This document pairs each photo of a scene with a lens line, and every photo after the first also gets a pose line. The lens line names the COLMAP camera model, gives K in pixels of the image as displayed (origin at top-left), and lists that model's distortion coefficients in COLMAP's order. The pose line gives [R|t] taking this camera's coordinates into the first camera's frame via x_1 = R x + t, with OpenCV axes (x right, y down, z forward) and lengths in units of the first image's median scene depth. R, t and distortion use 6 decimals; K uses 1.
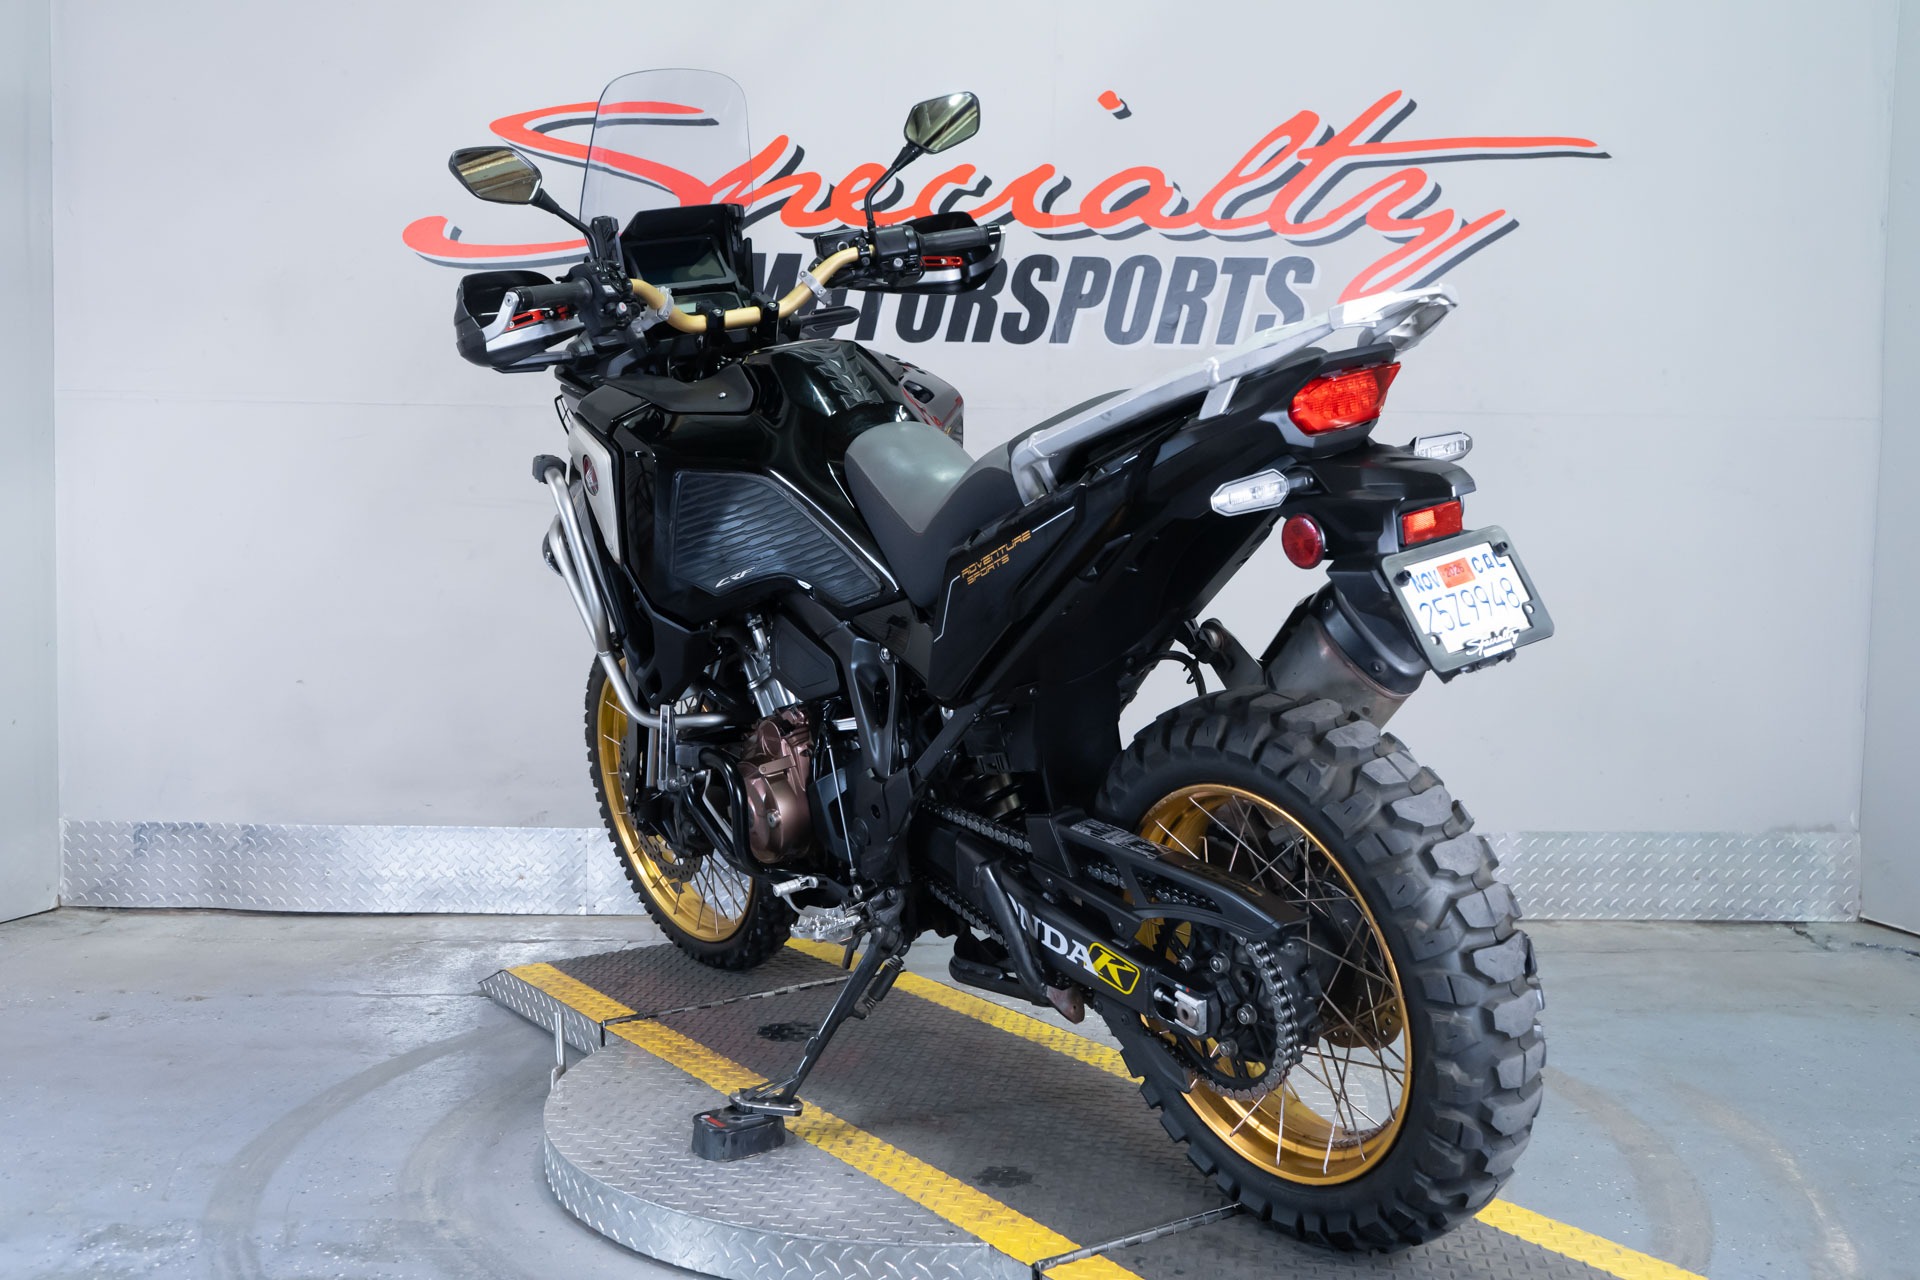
lens RADIAL K [[1879.4, 0, 960.0], [0, 1879.4, 640.0], [0, 0, 1]] dist [-0.009713, 0.003283]
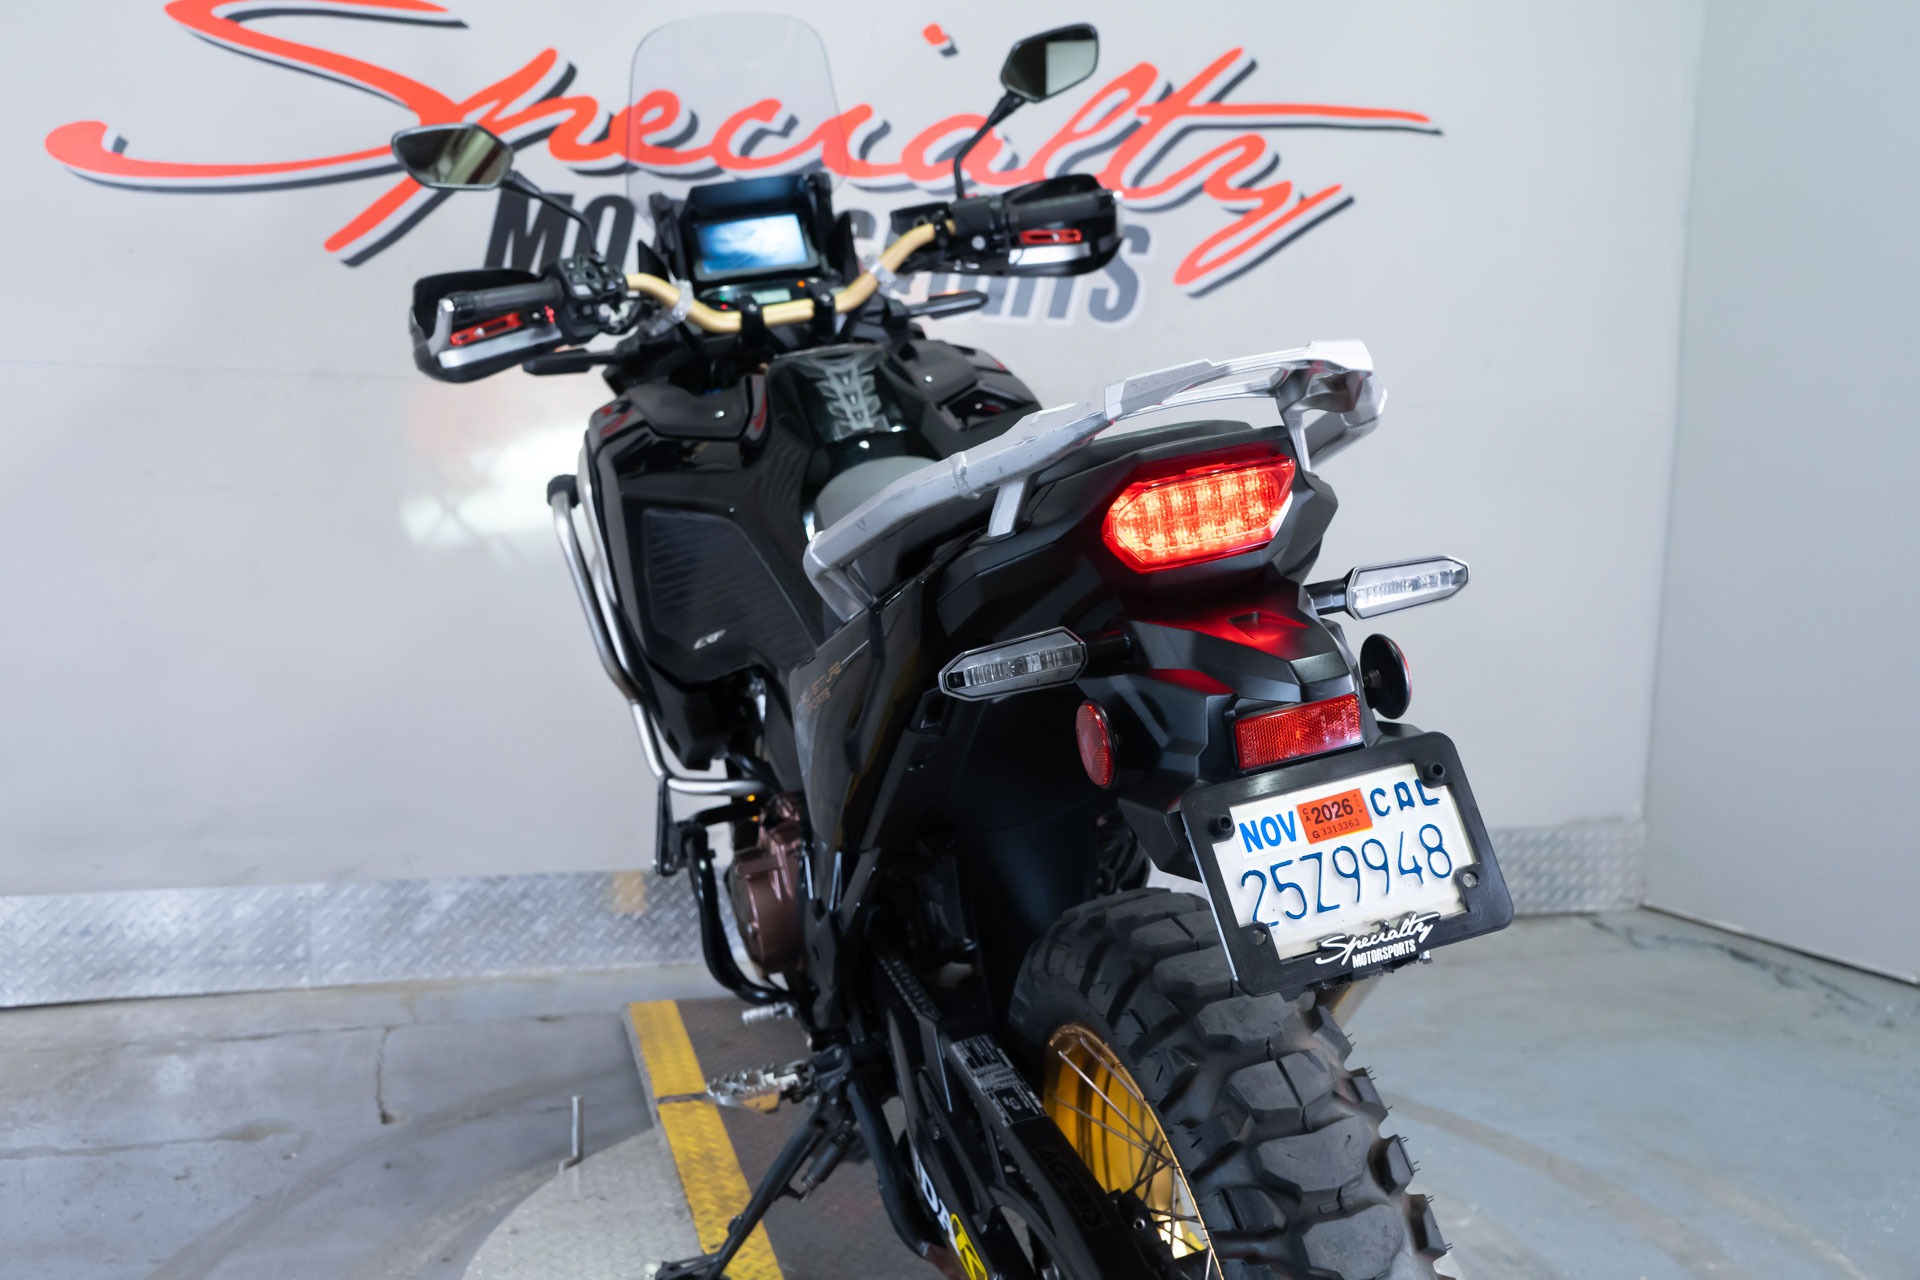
lens RADIAL K [[1732.8, 0, 950.1], [0, 1732.8, 642.8], [0, 0, 1]] dist [-0.002584, -0.001946]
pose [[0.963013, -0.018873, 0.268794, -0.135363], [0.004022, 0.998440, 0.055692, -0.049055], [-0.269426, -0.052551, 0.961586, 0.205674]]
